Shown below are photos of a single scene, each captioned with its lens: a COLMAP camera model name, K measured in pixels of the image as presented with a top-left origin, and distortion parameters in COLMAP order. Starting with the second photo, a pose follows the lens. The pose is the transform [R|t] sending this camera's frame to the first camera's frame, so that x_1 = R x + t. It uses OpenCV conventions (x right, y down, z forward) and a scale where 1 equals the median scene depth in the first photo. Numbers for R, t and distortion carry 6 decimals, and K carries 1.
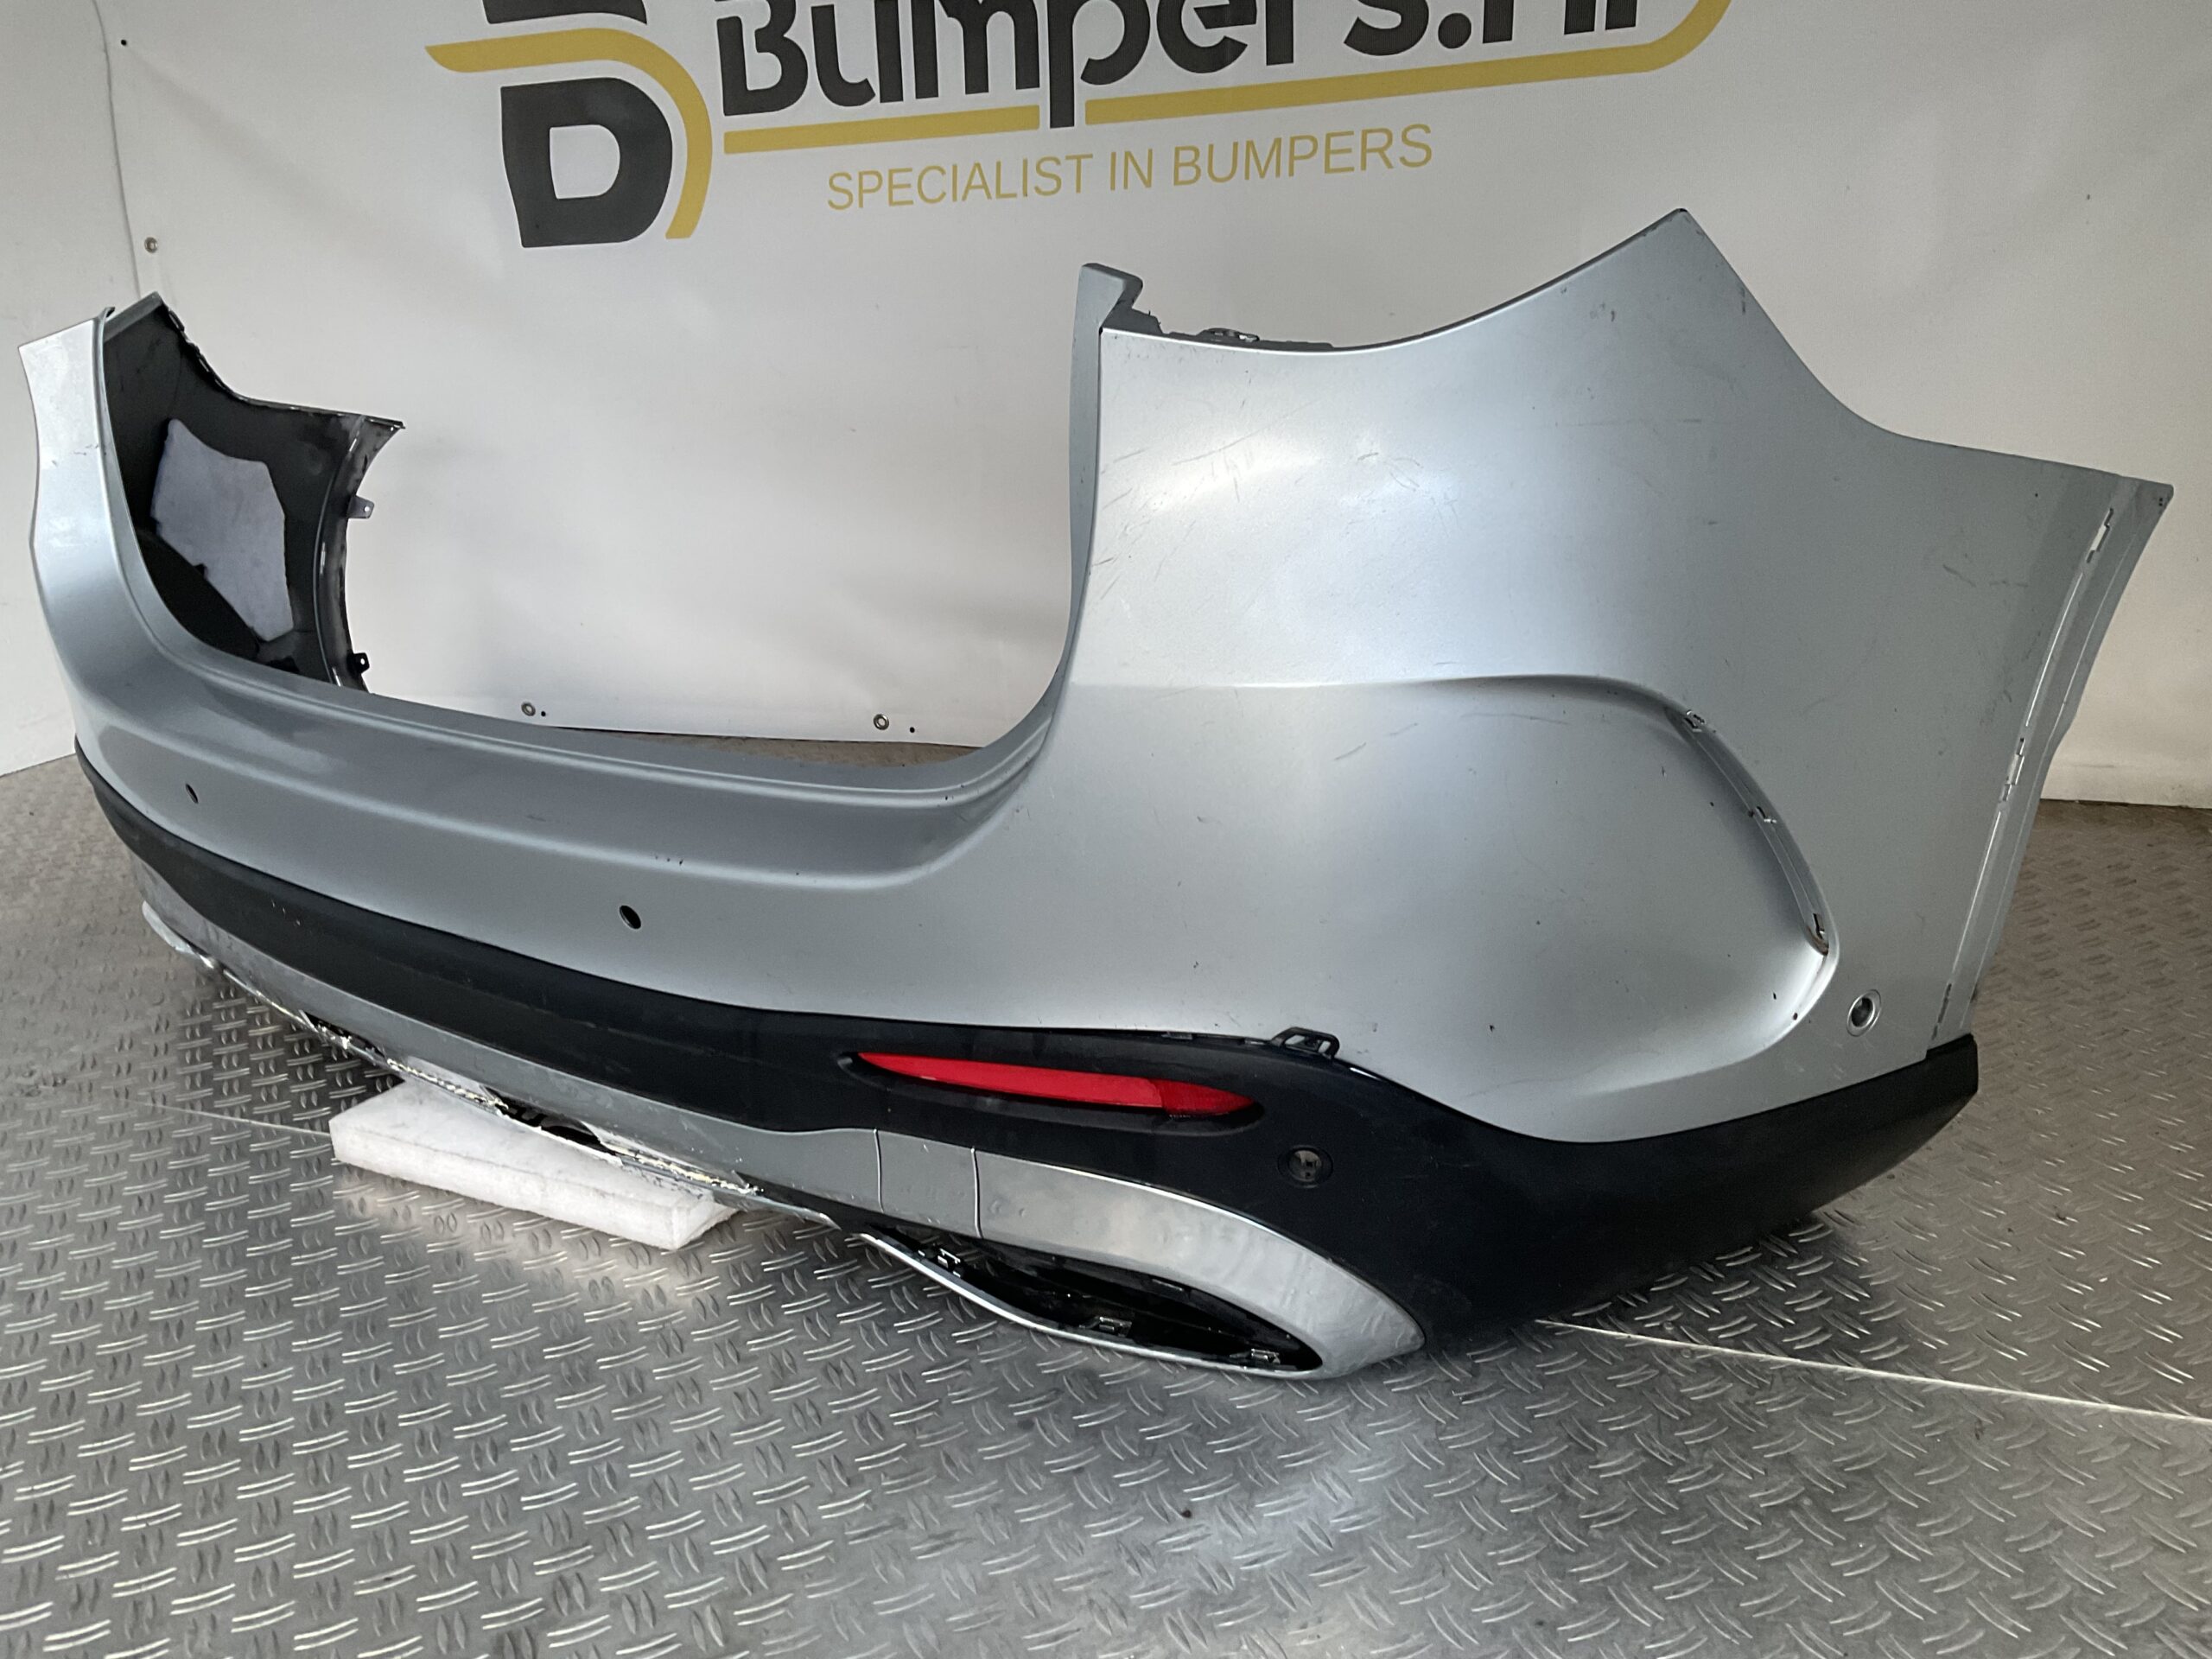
lens RADIAL K [[1836.8, 0, 1101.3], [0, 1836.8, 840.4], [0, 0, 1]] dist [-0.012044, -0.069113]
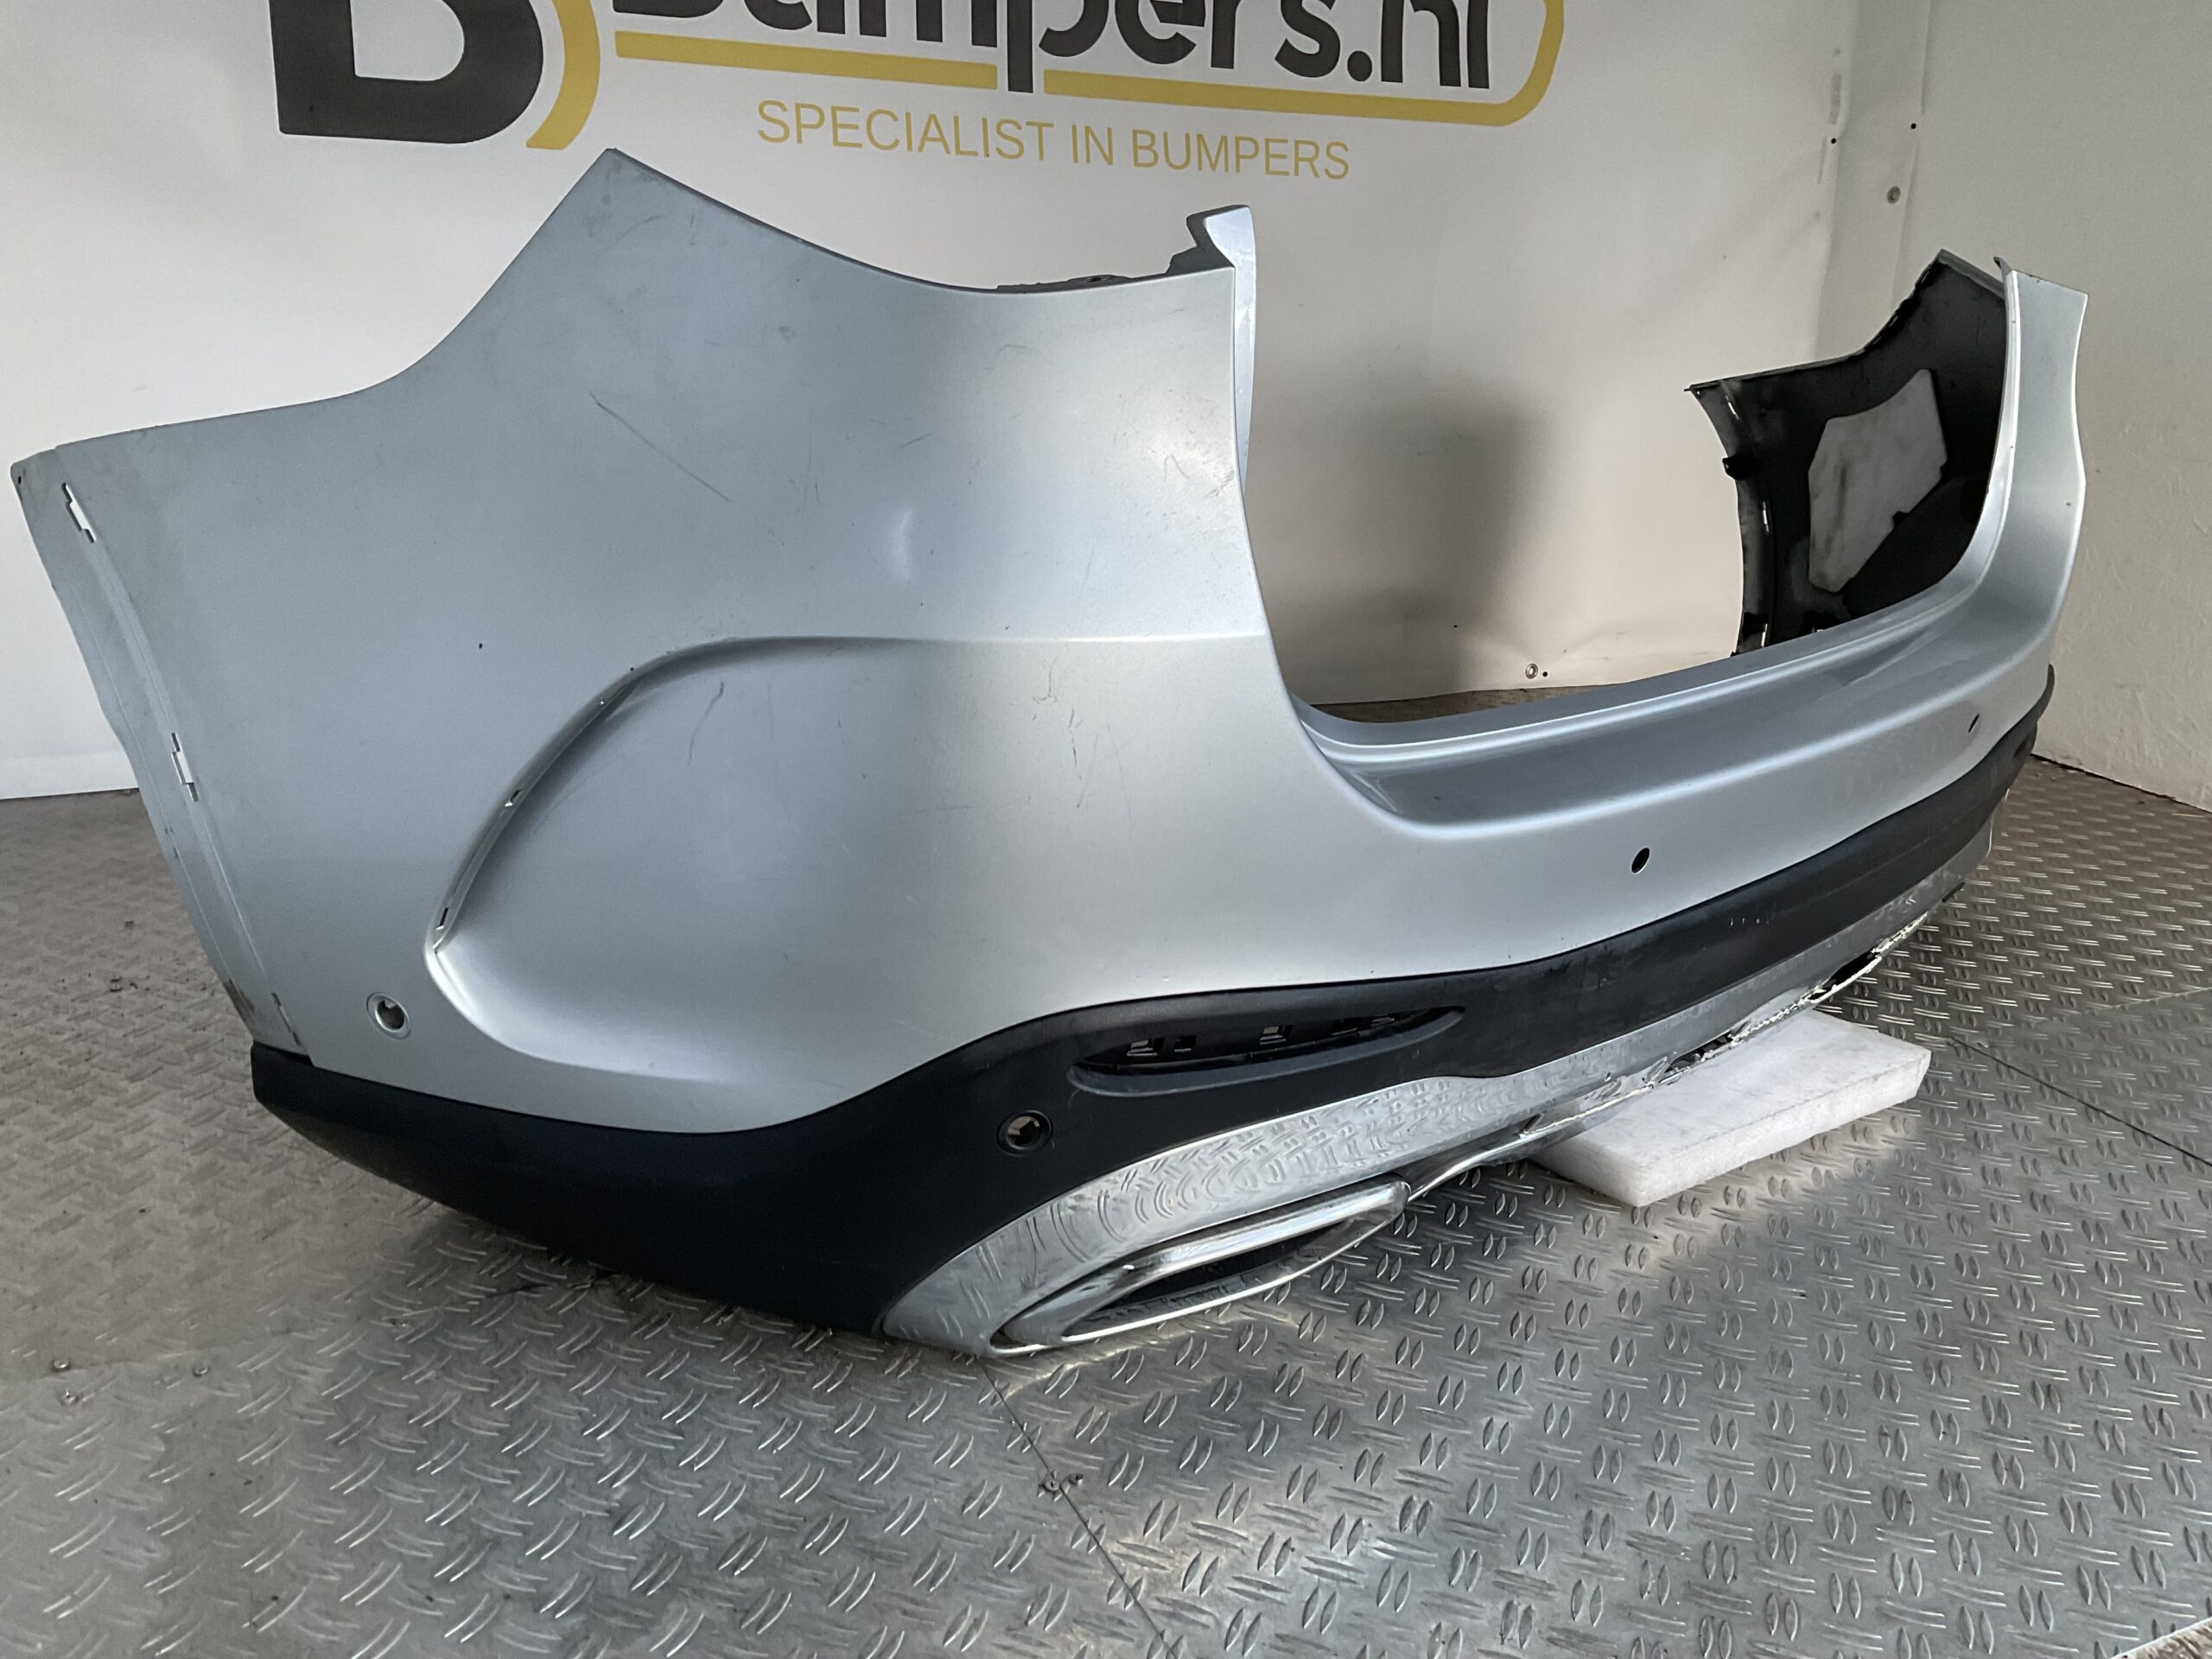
lens RADIAL K [[1836.8, 0, 1091.4], [0, 1836.8, 843.7], [0, 0, 1]] dist [-0.012044, -0.069113]
pose [[0.700336, -0.140411, 0.699867, -0.742031], [0.128155, 0.989264, 0.070231, -0.048834], [-0.702215, 0.040506, 0.710812, 0.278109]]
